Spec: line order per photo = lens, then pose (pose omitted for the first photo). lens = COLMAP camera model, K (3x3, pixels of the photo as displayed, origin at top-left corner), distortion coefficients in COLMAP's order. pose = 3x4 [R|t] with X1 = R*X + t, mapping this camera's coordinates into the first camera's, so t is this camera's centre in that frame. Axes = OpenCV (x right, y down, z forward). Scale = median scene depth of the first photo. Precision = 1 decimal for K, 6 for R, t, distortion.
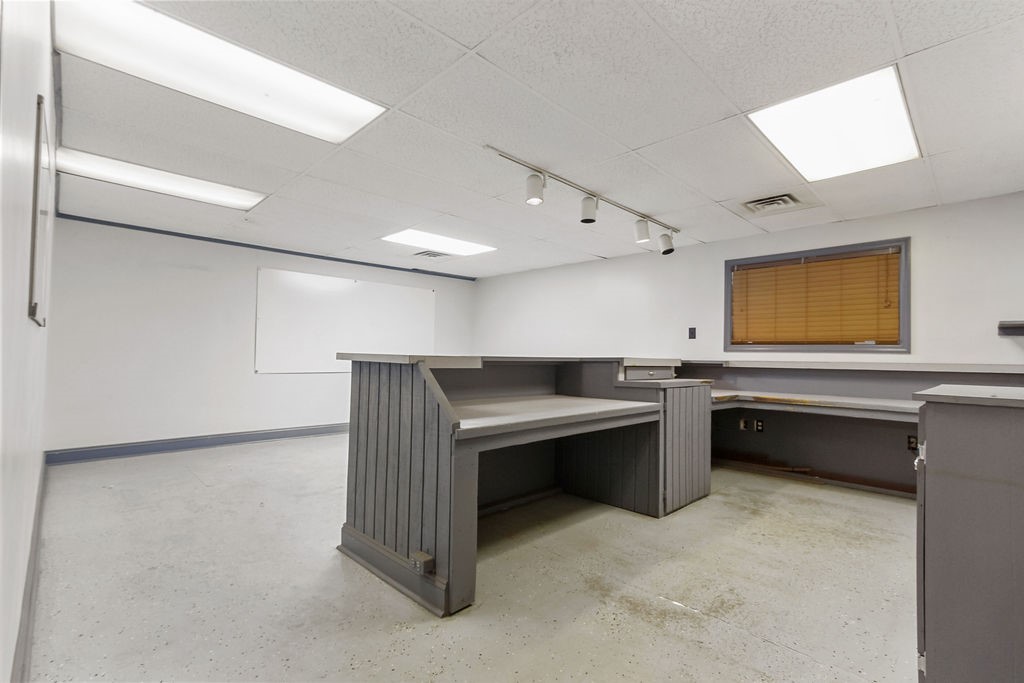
lens RADIAL K [[469.6, 0, 516.1], [0, 469.6, 342.5], [0, 0, 1]] dist [0.000835, 0.002592]
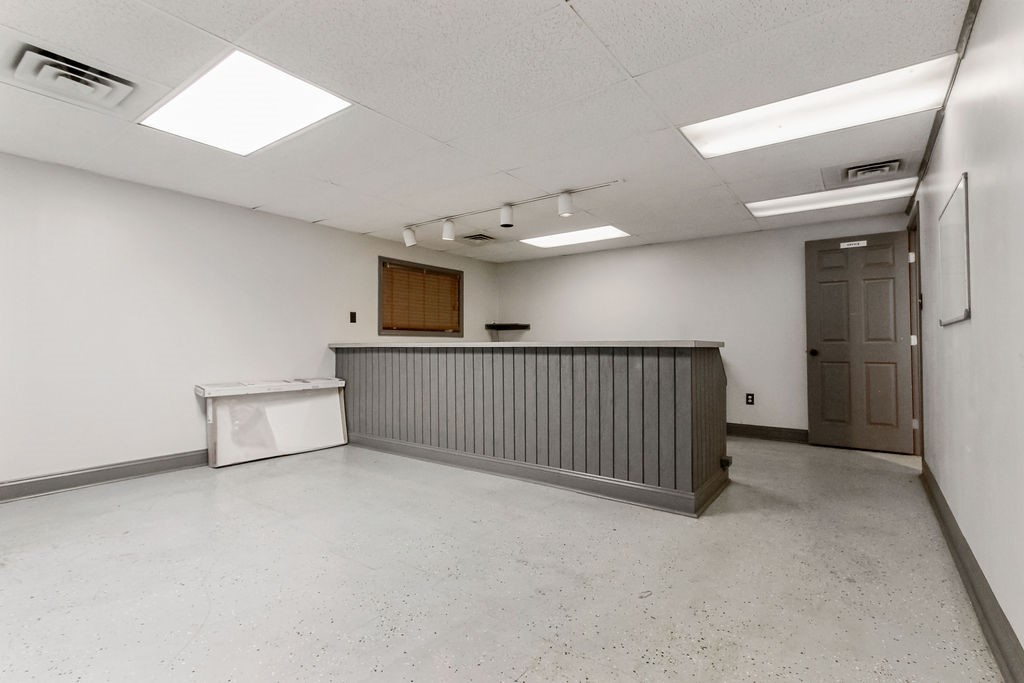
lens RADIAL K [[469.6, 0, 515.4], [0, 469.6, 342.9], [0, 0, 1]] dist [0.000835, 0.002592]
pose [[-0.147865, -0.016051, 0.988877, -0.829313], [-0.033355, 0.999380, 0.011234, 0.015262], [-0.988445, -0.031323, -0.148309, 0.945833]]
